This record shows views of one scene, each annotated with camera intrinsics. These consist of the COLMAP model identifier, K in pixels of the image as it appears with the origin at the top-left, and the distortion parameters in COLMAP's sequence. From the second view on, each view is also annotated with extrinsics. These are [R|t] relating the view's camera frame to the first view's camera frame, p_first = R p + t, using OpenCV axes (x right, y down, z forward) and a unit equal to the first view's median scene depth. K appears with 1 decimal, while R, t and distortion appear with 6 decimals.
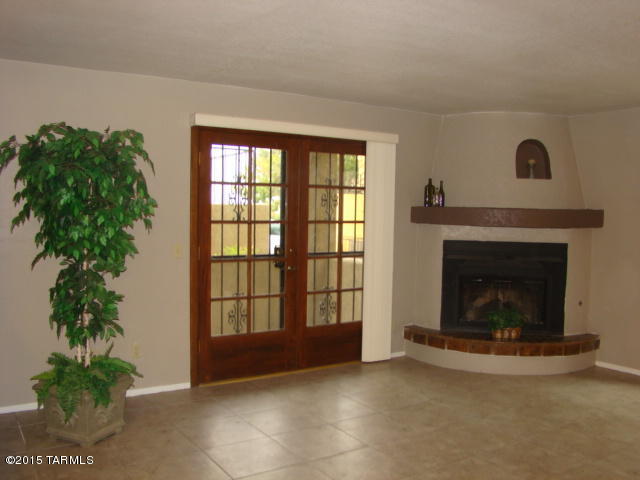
lens RADIAL K [[605.0, 0, 320.0], [0, 605.0, 240.0], [0, 0, 1]] dist [-0.121762, 0.001911]
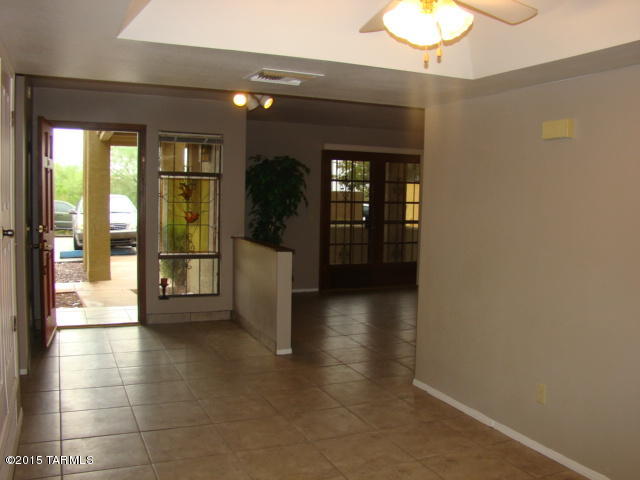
lens RADIAL K [[605.0, 0, 320.0], [0, 605.0, 240.0], [0, 0, 1]] dist [-0.121762, 0.001911]
pose [[0.986069, 0.014487, -0.165706, 0.084981], [-0.011054, 0.999705, 0.021624, 0.042221], [0.165971, -0.019492, 0.985938, -0.741713]]
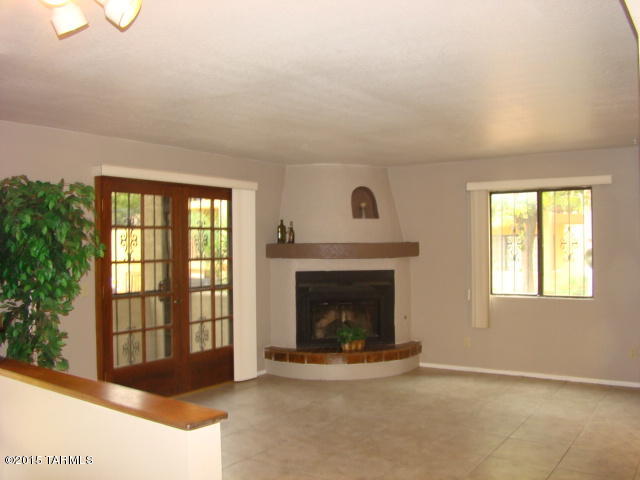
lens RADIAL K [[601.7, 0, 303.8], [0, 601.7, 241.0], [0, 0, 1]] dist [-0.149624, -0.003475]
pose [[0.934334, -0.023386, 0.355631, -0.206886], [0.043396, 0.997885, -0.048393, -0.001866], [-0.353747, 0.060649, 0.933373, -0.114579]]
